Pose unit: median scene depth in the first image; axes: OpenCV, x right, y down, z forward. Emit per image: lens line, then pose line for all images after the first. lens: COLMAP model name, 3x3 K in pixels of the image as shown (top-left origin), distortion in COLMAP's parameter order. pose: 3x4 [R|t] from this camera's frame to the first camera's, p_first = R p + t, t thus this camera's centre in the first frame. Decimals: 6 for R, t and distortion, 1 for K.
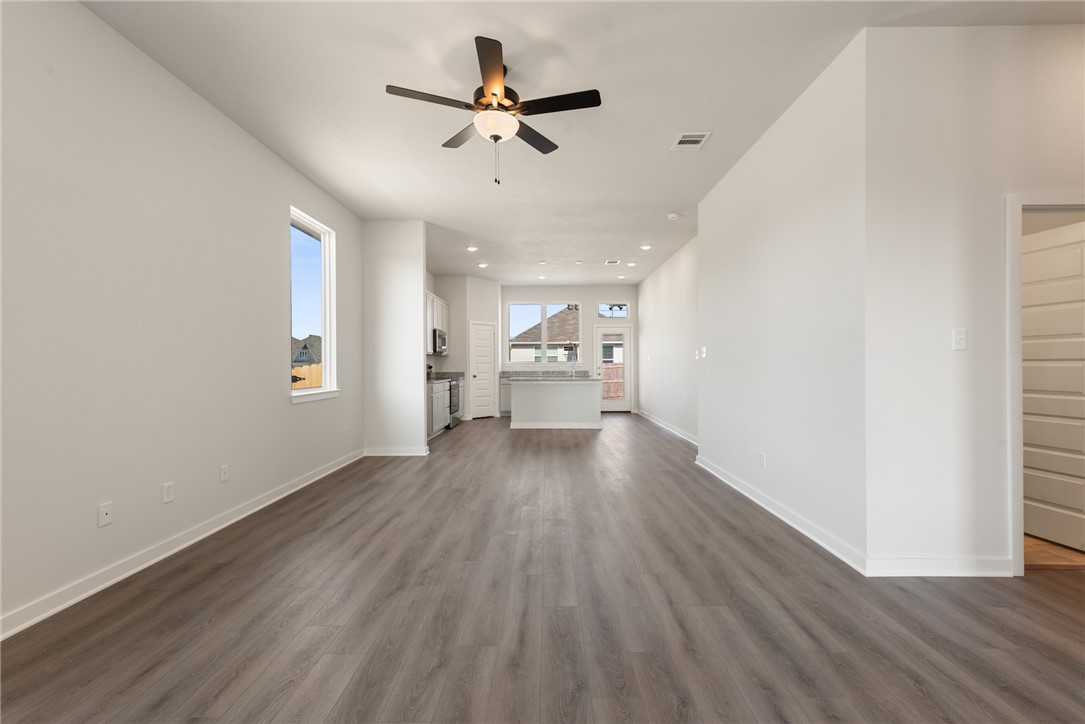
lens RADIAL K [[460.5, 0, 535.5], [0, 460.5, 360.4], [0, 0, 1]] dist [0.009418, -0.001957]
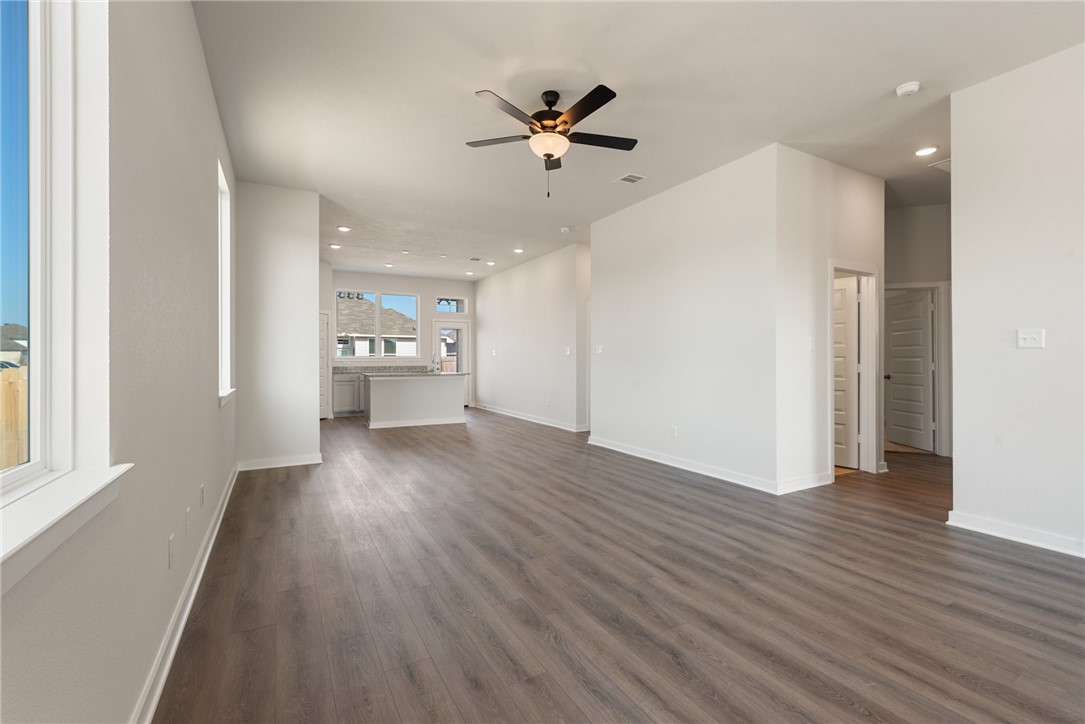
lens RADIAL K [[476.1, 0, 540.8], [0, 476.1, 359.6], [0, 0, 1]] dist [0.006337, -0.001516]
pose [[0.867464, 0.002891, 0.497492, -0.383584], [-0.007432, 0.999947, 0.007148, 0.001362], [-0.497445, -0.009898, 0.867439, 0.003237]]
